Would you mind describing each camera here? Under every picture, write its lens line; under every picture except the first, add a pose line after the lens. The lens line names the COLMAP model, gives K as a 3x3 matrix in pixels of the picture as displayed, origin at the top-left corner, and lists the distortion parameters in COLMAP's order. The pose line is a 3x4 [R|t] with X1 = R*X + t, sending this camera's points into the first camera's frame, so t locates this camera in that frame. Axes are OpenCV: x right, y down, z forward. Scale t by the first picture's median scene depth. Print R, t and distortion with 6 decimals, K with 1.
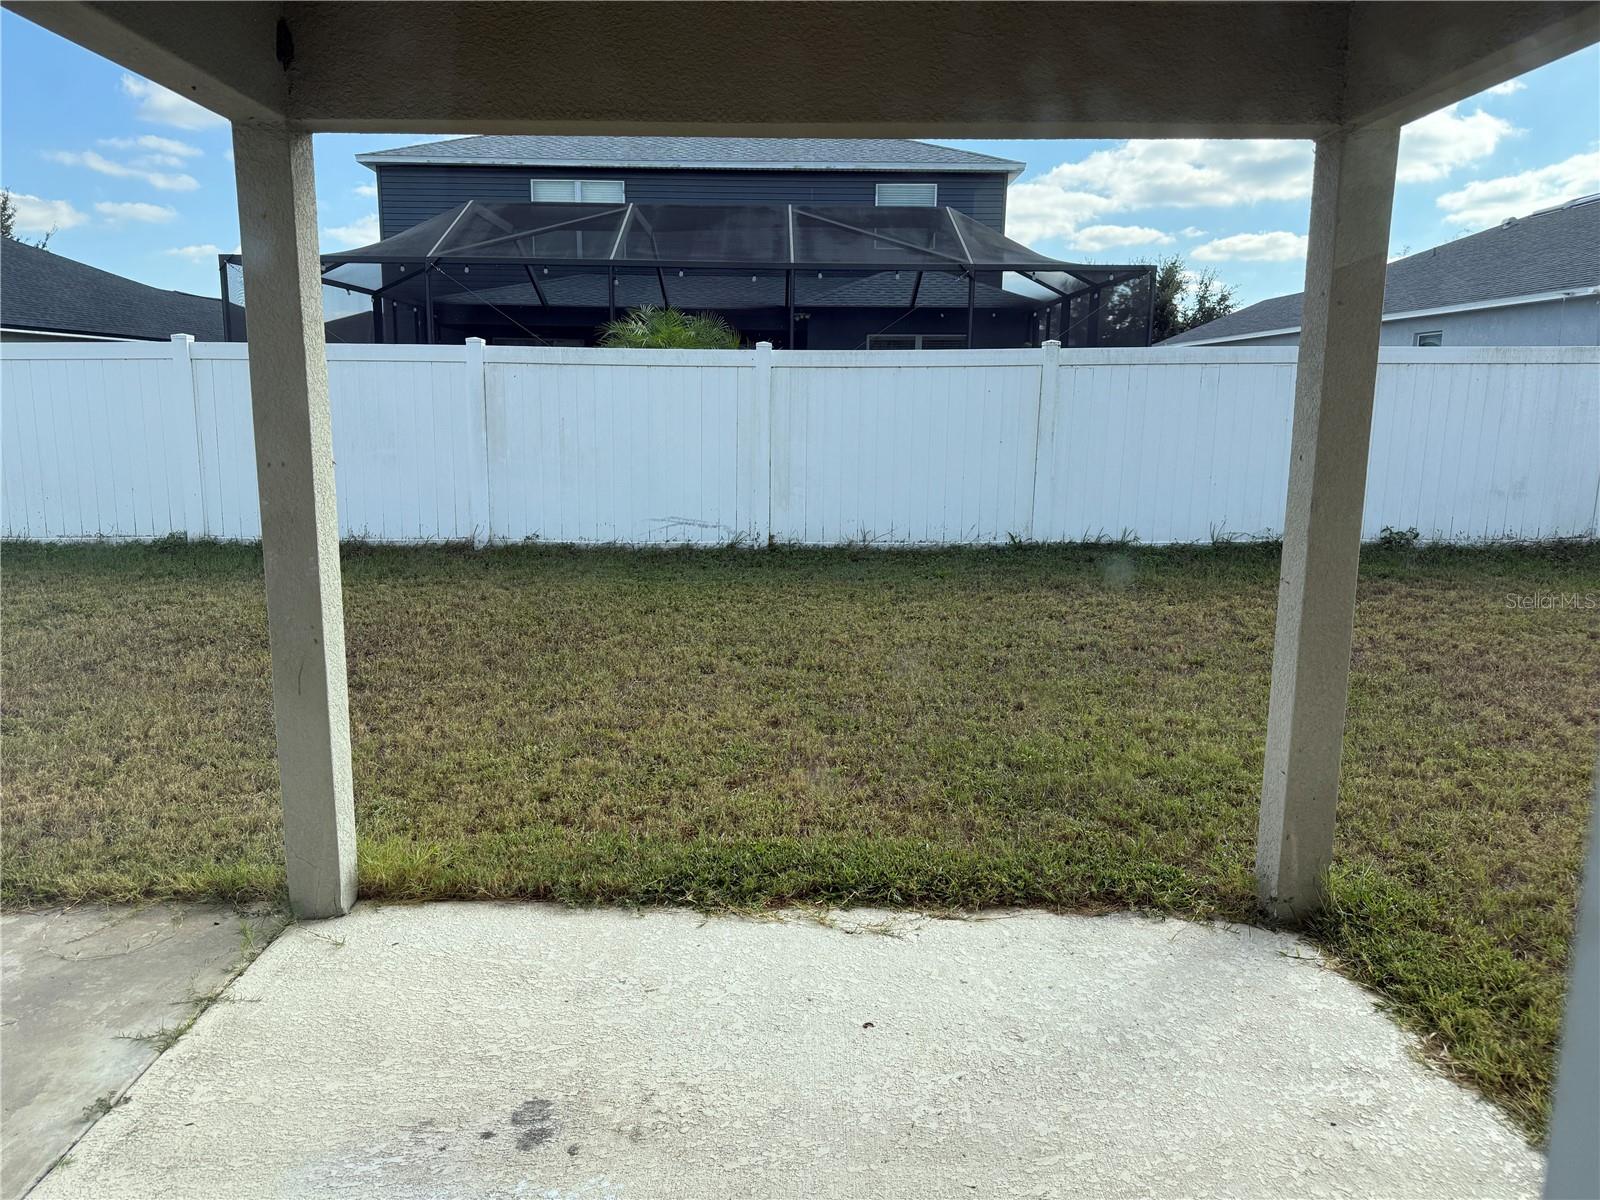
lens RADIAL K [[1193.4, 0, 800.0], [0, 1193.4, 600.0], [0, 0, 1]] dist [0.196399, -0.258928]
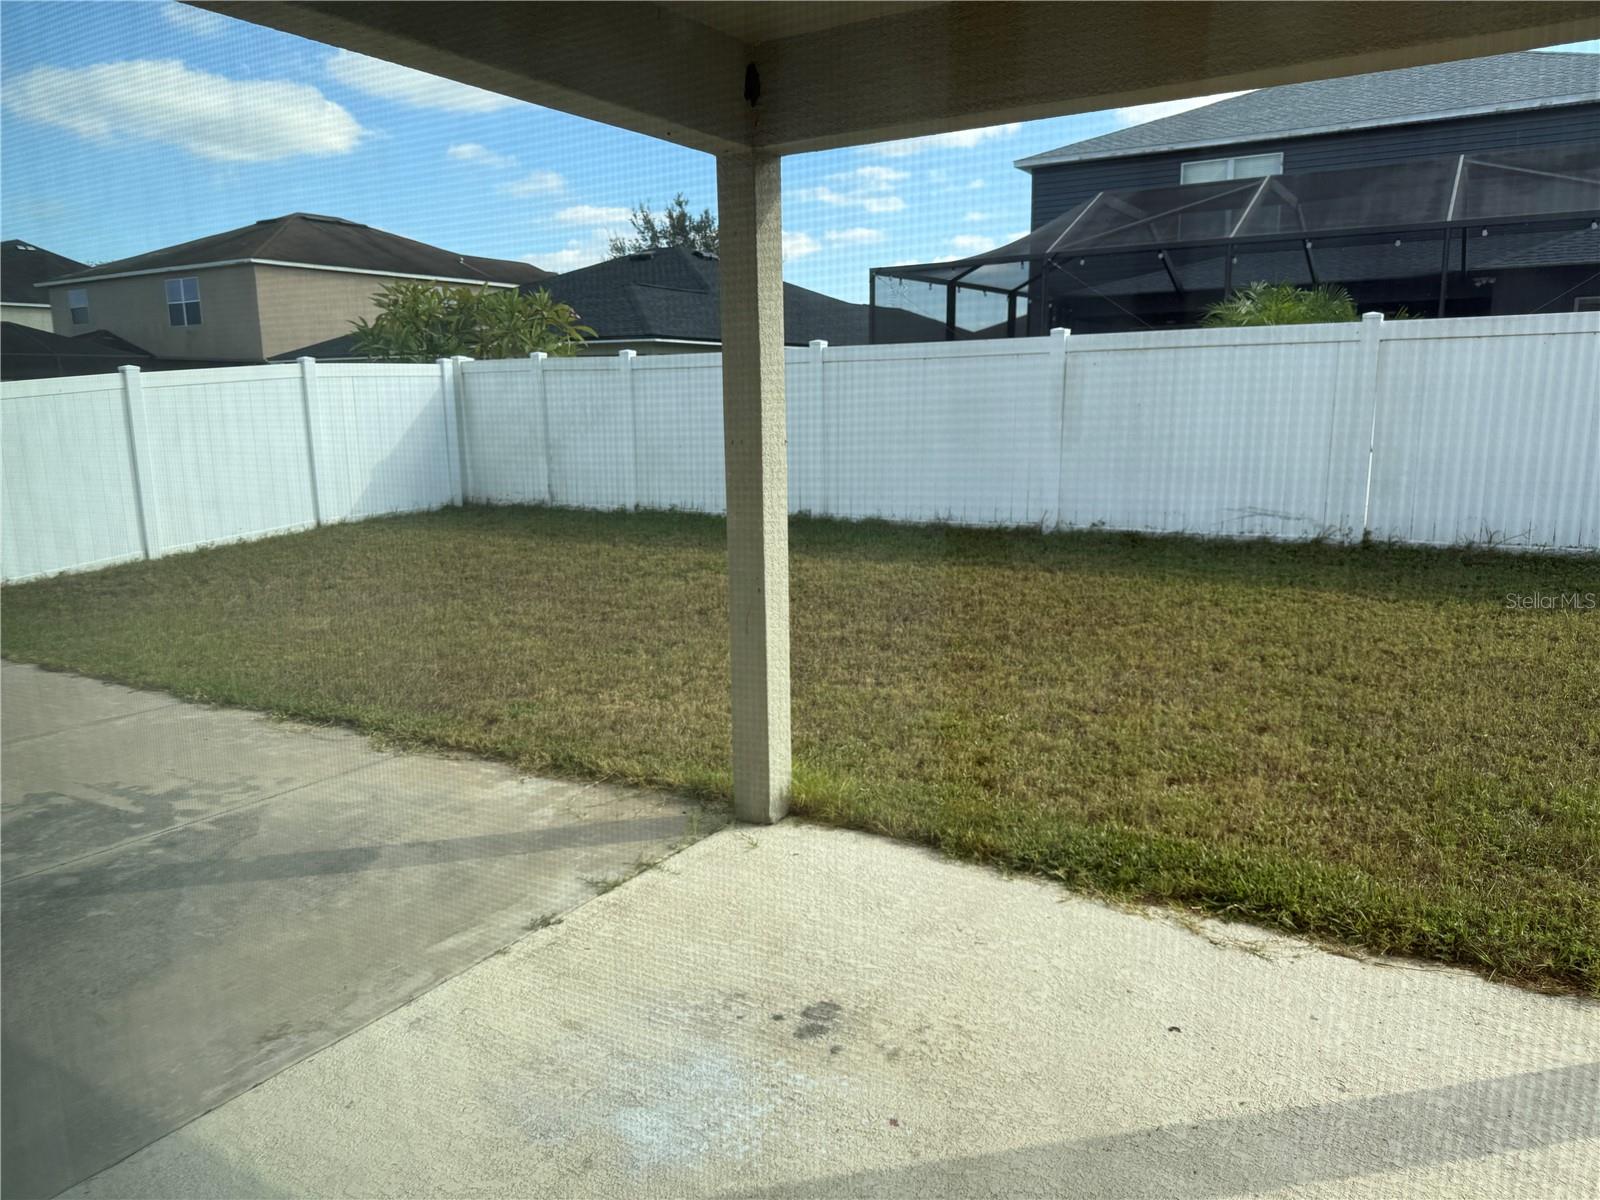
lens RADIAL K [[1193.4, 0, 800.0], [0, 1193.4, 600.0], [0, 0, 1]] dist [0.196399, -0.258928]
pose [[0.855803, 0.075615, -0.511745, 0.210454], [-0.072768, 0.997020, 0.025628, 0.008951], [0.512158, 0.015306, 0.858755, 0.017027]]
